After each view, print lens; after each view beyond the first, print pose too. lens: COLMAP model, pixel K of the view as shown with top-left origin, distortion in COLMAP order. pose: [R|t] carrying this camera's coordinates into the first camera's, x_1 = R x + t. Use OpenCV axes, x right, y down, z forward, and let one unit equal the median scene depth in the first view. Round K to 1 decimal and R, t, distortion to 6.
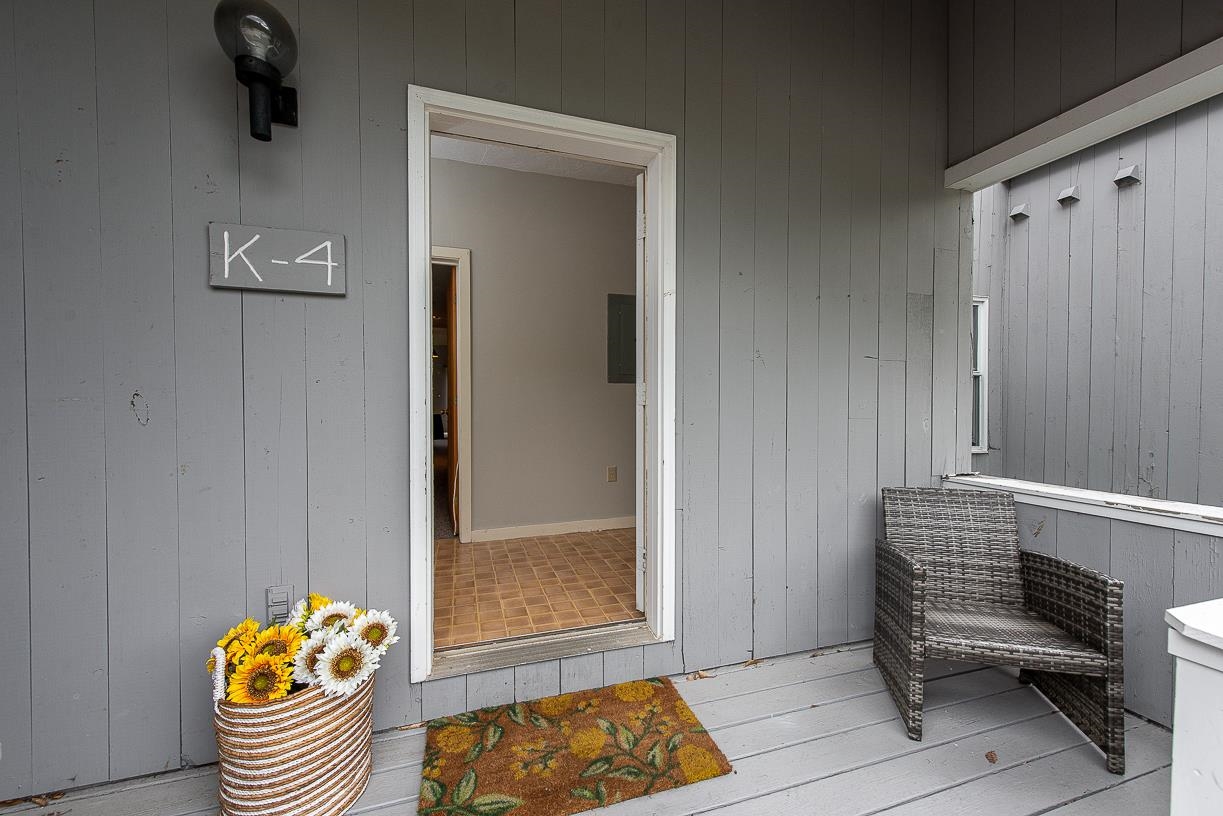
lens RADIAL K [[486.7, 0, 612.0], [0, 486.7, 406.5], [0, 0, 1]] dist [0.011573, -0.003793]
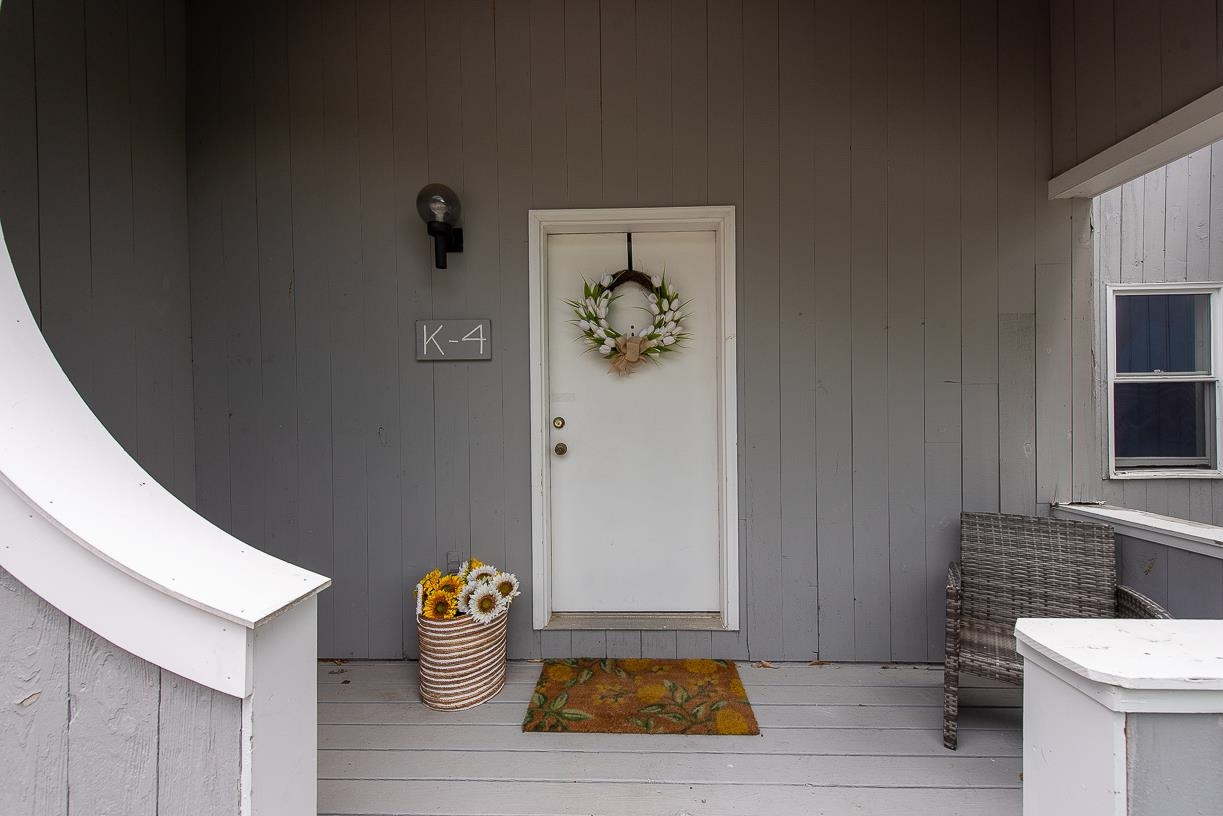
lens RADIAL K [[486.7, 0, 612.0], [0, 486.7, 406.5], [0, 0, 1]] dist [0.011573, -0.003793]
pose [[0.941362, -0.013590, -0.337123, 0.305855], [0.008641, 0.999832, -0.016177, -0.057731], [0.337286, 0.012316, 0.941322, -0.276587]]
